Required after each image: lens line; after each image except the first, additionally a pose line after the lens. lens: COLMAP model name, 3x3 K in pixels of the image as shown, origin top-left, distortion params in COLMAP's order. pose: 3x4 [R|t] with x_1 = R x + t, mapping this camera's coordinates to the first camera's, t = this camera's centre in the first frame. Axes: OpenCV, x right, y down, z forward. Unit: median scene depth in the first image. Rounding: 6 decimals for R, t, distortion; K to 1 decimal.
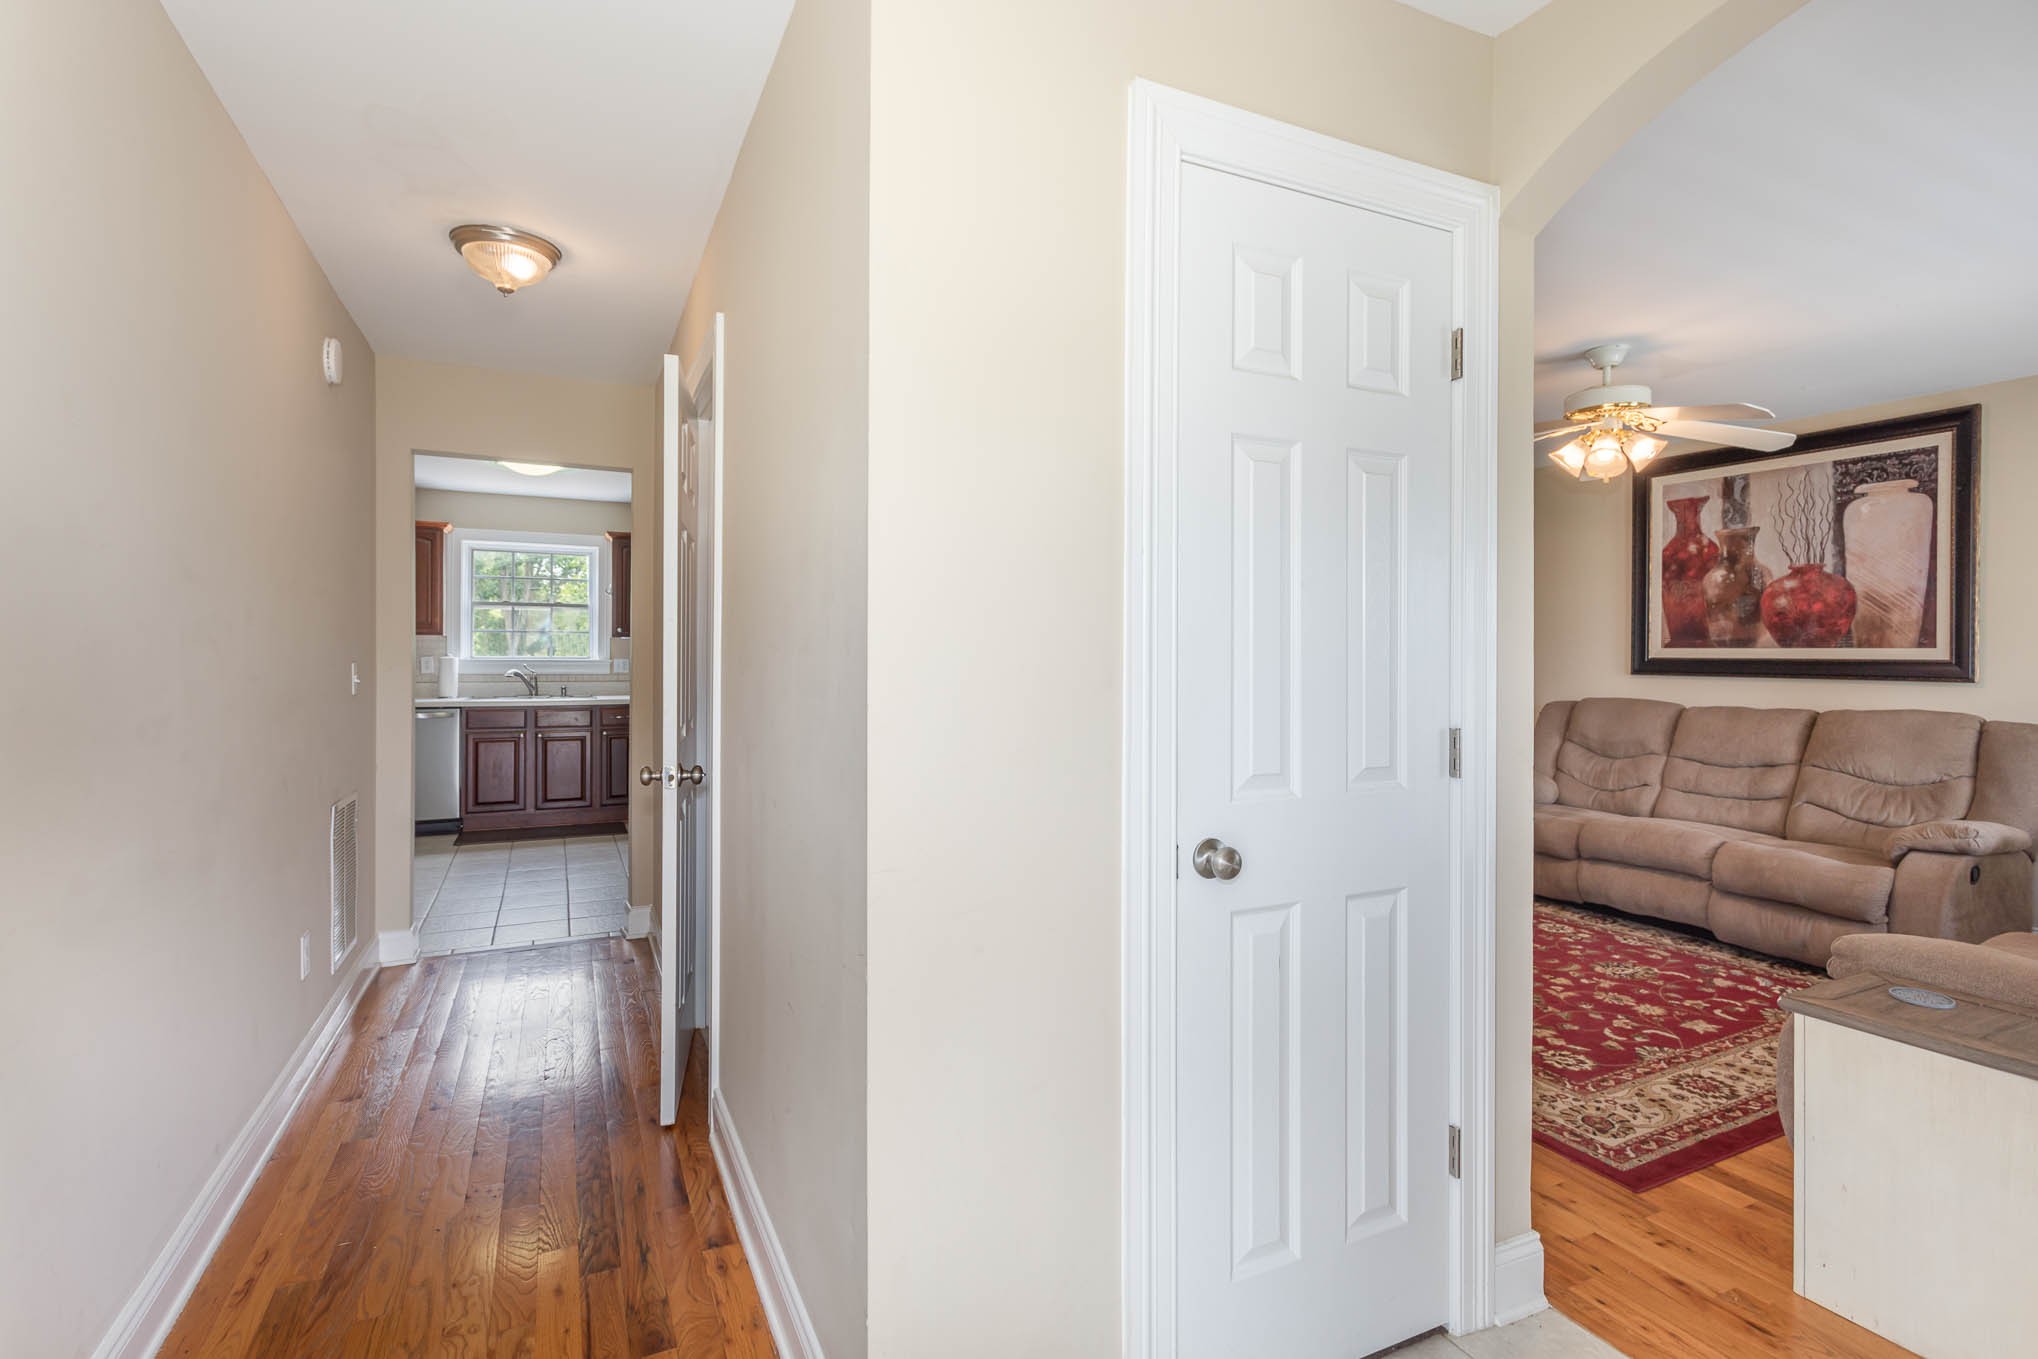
lens RADIAL K [[965.7, 0, 1043.8], [0, 965.7, 660.4], [0, 0, 1]] dist [0.003268, 0.000961]
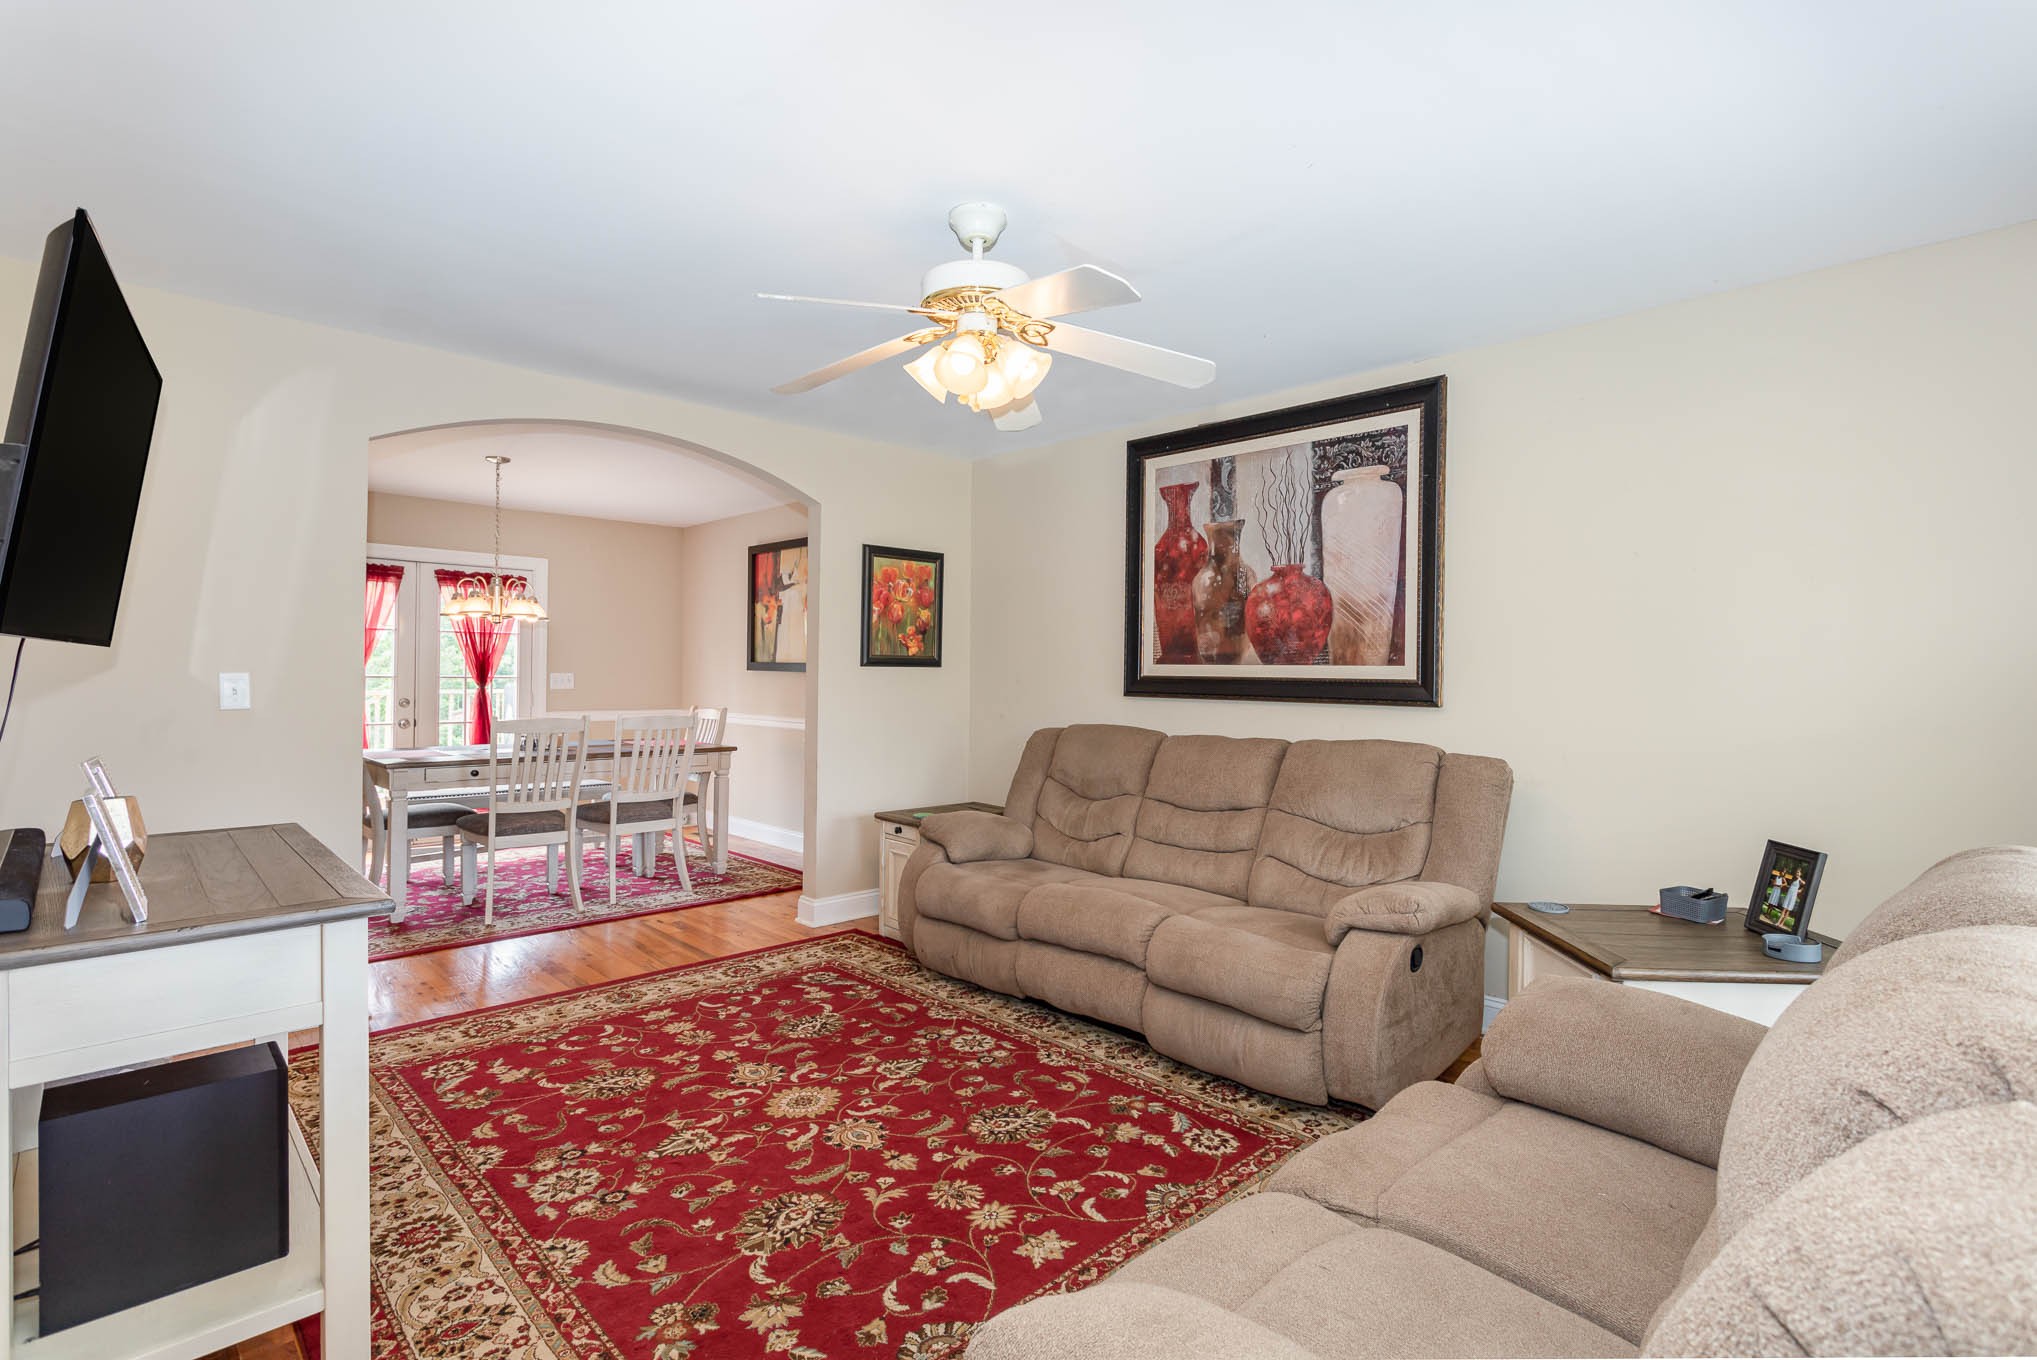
lens RADIAL K [[965.2, 0, 1037.6], [0, 965.2, 681.5], [0, 0, 1]] dist [0.003268, 0.000961]
pose [[0.951149, 0.008416, 0.308619, 0.353976], [-0.008641, 0.999962, -0.000637, 0.004115], [-0.308613, -0.002061, 0.951186, 0.296138]]
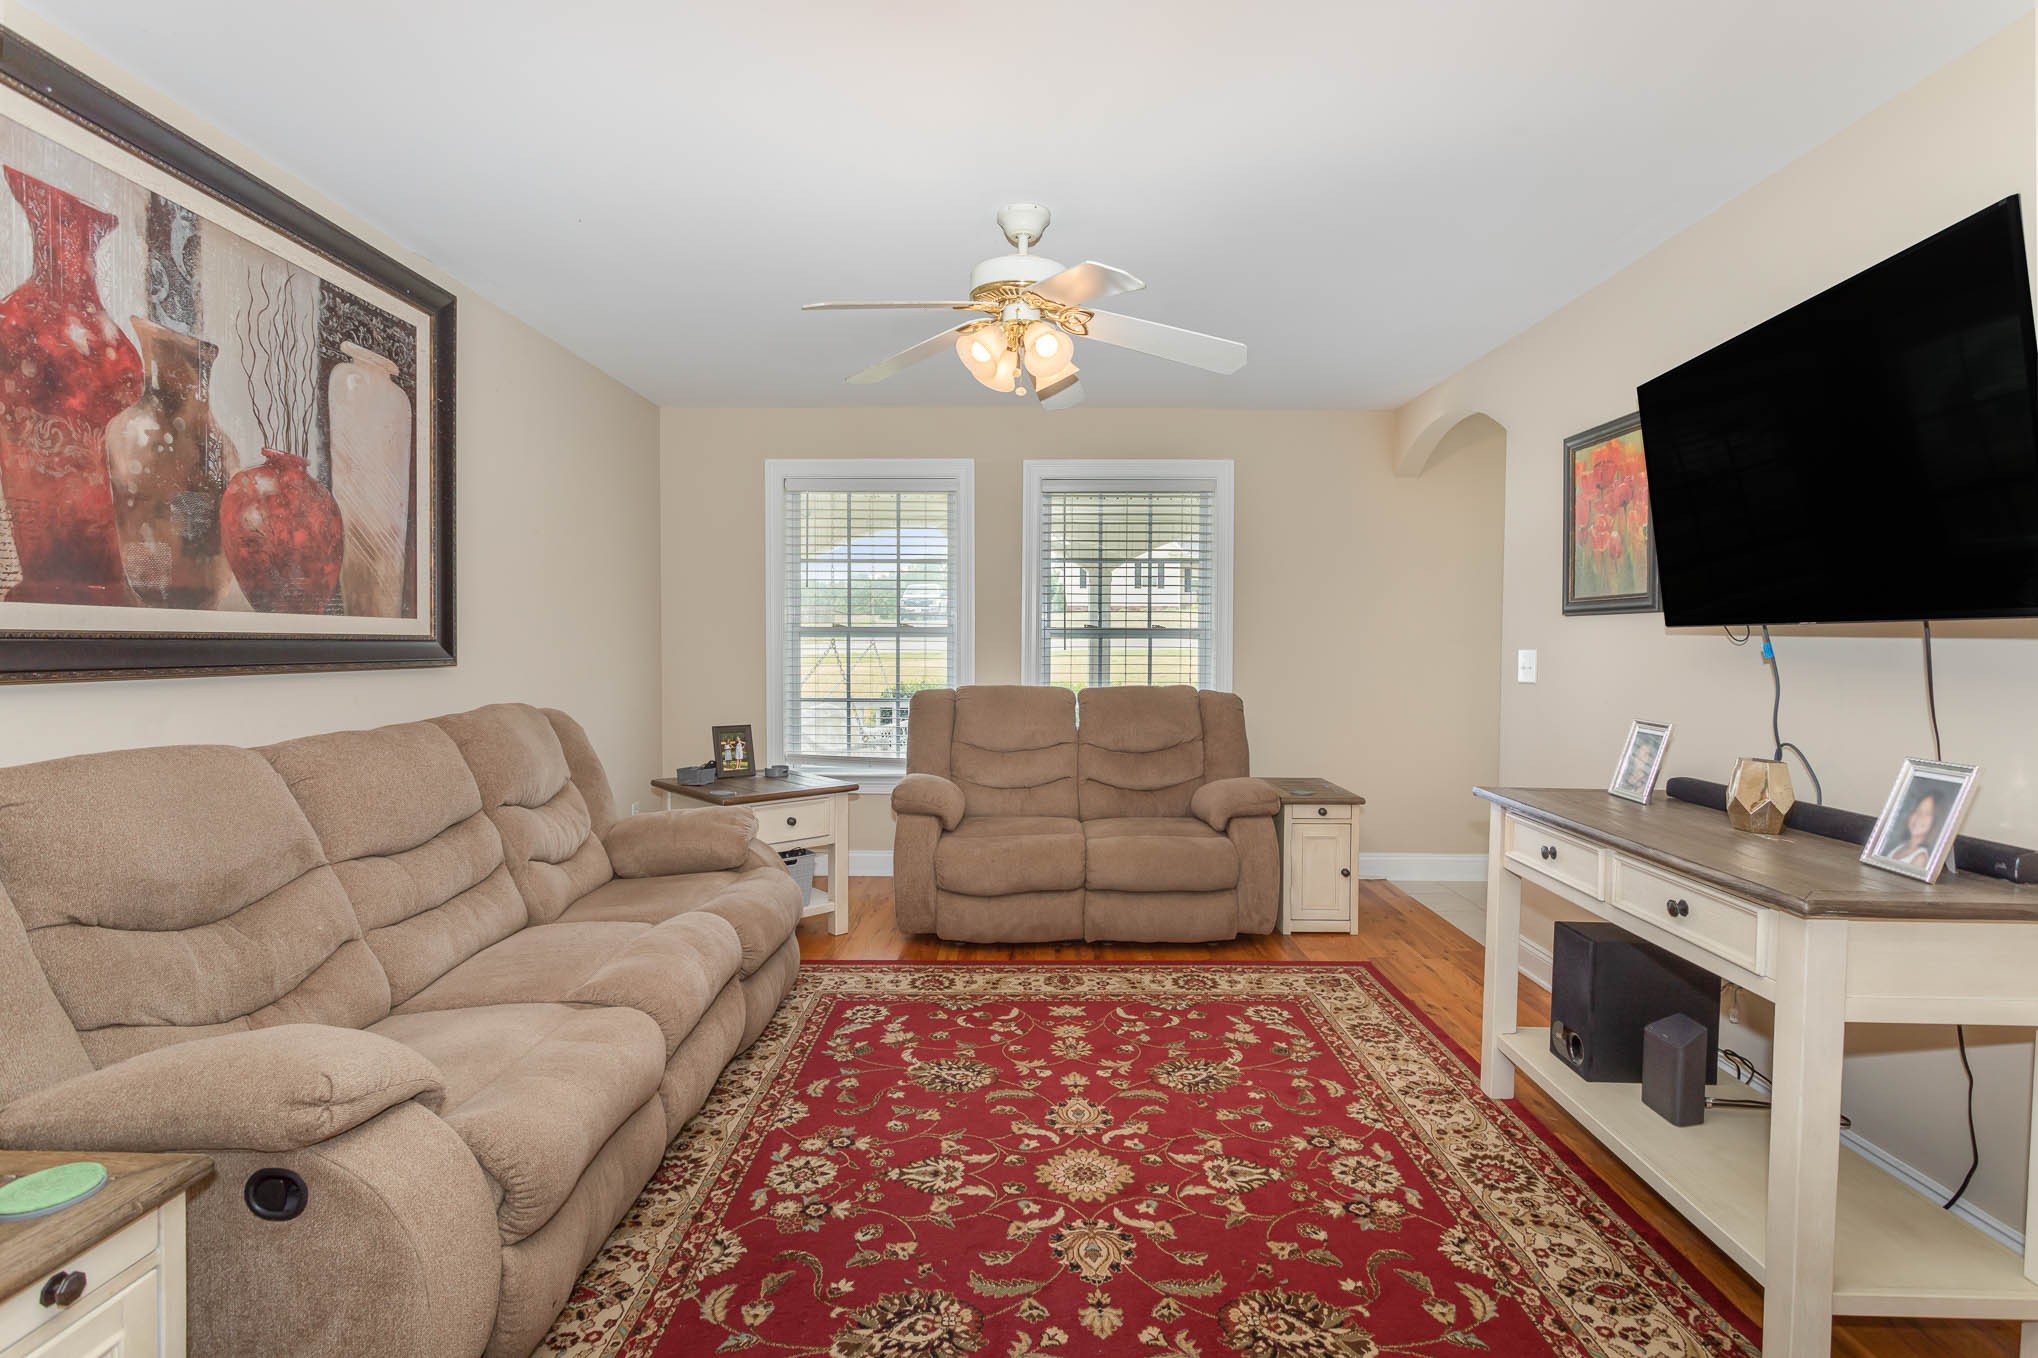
lens RADIAL K [[965.7, 0, 1025.8], [0, 965.7, 674.8], [0, 0, 1]] dist [0.003268, 0.000961]
pose [[-0.891753, -0.021195, 0.452025, 0.209281], [-0.001832, 0.999063, 0.043232, -0.003216], [-0.452518, 0.037724, -0.890957, 1.402026]]
